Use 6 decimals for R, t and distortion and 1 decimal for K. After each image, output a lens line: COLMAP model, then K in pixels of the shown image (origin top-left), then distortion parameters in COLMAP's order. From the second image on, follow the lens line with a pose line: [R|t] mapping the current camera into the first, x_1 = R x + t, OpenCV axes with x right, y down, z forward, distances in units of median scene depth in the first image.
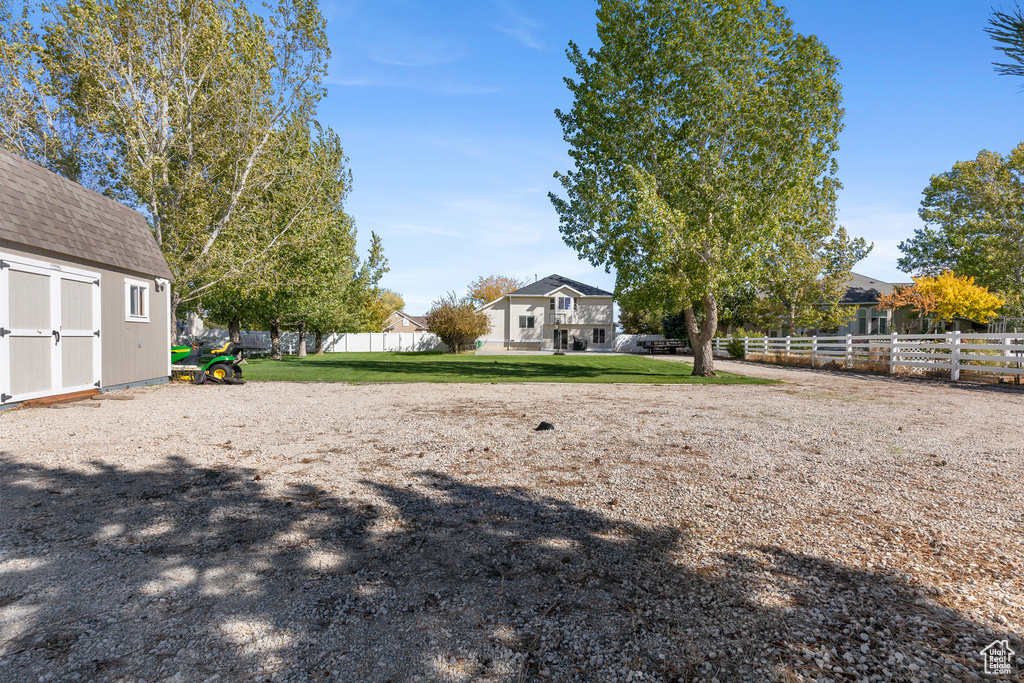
lens RADIAL K [[457.1, 0, 512.0], [0, 457.1, 341.5], [0, 0, 1]] dist [0.009176, -0.000295]
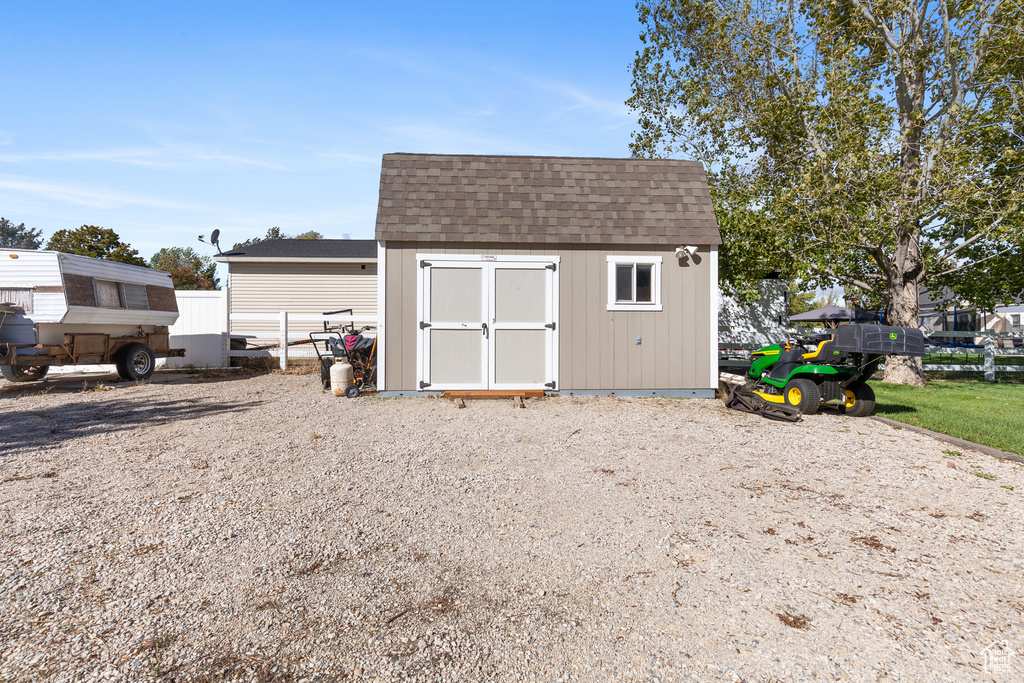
lens RADIAL K [[457.1, 0, 512.0], [0, 457.1, 341.5], [0, 0, 1]] dist [0.009176, -0.000295]
pose [[-0.175696, 0.005693, -0.984428, -0.007922], [-0.012030, 0.999896, 0.007929, 0.000956], [0.984371, 0.013236, -0.175609, 0.194904]]
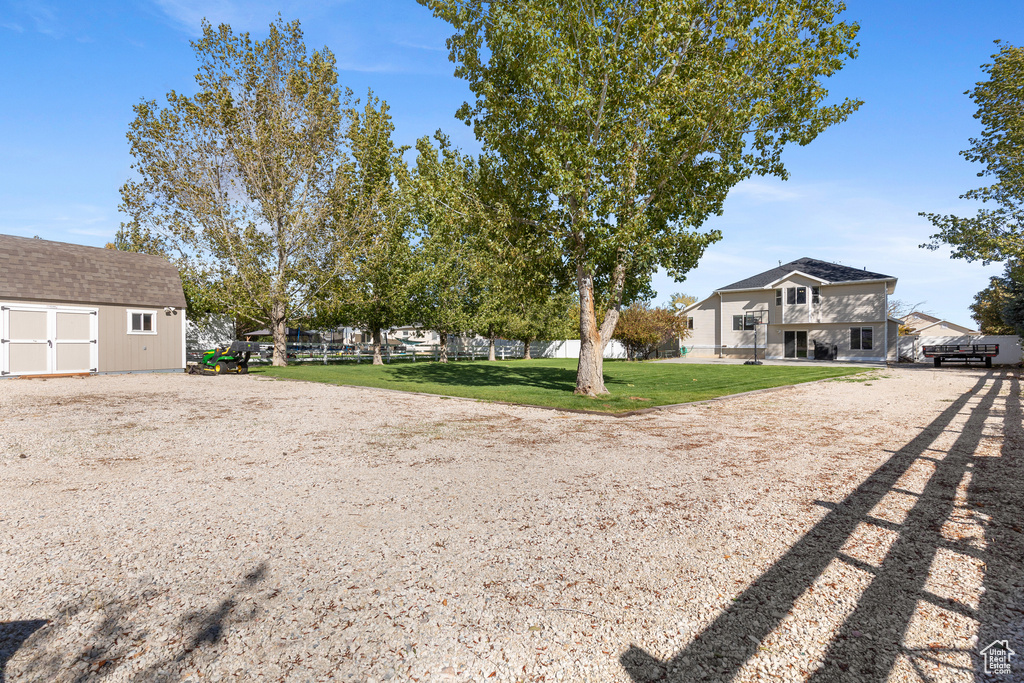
lens RADIAL K [[457.1, 0, 512.0], [0, 457.1, 341.5], [0, 0, 1]] dist [0.009176, -0.000295]
pose [[0.738974, -0.012048, -0.673626, 0.273799], [0.001249, 0.999863, -0.016514, 0.002513], [0.673733, 0.011362, 0.738888, 0.139563]]
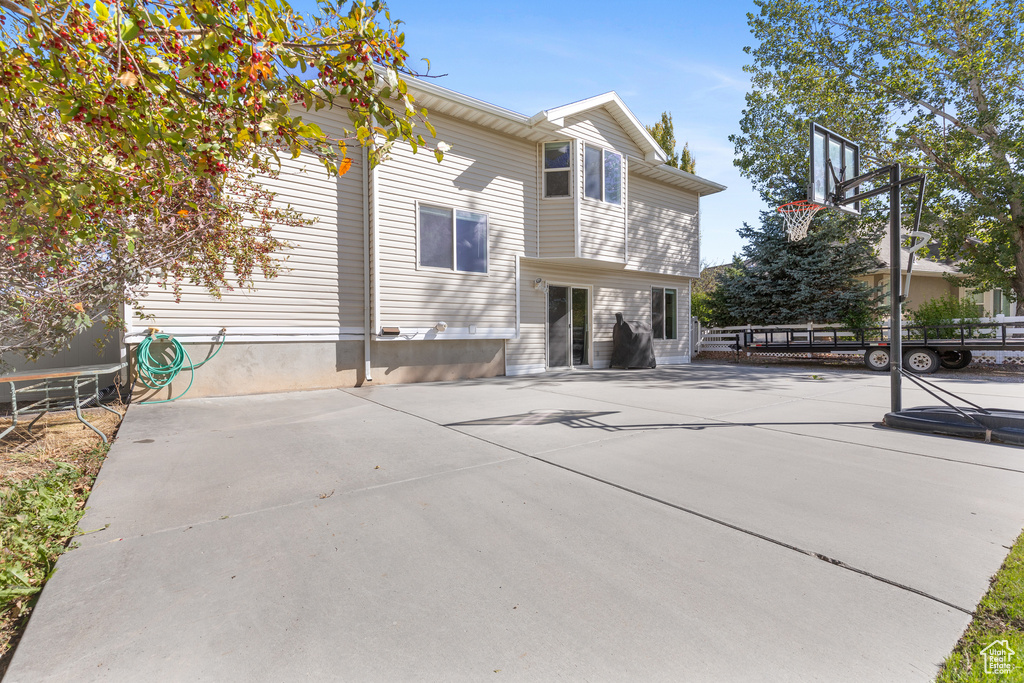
lens RADIAL K [[457.1, 0, 512.0], [0, 457.1, 341.5], [0, 0, 1]] dist [0.009176, -0.000295]
pose [[0.838919, -0.022490, 0.543791, -0.058457], [0.033555, 0.999382, -0.010433, 0.005149], [-0.543220, 0.027000, 0.839156, 0.822767]]
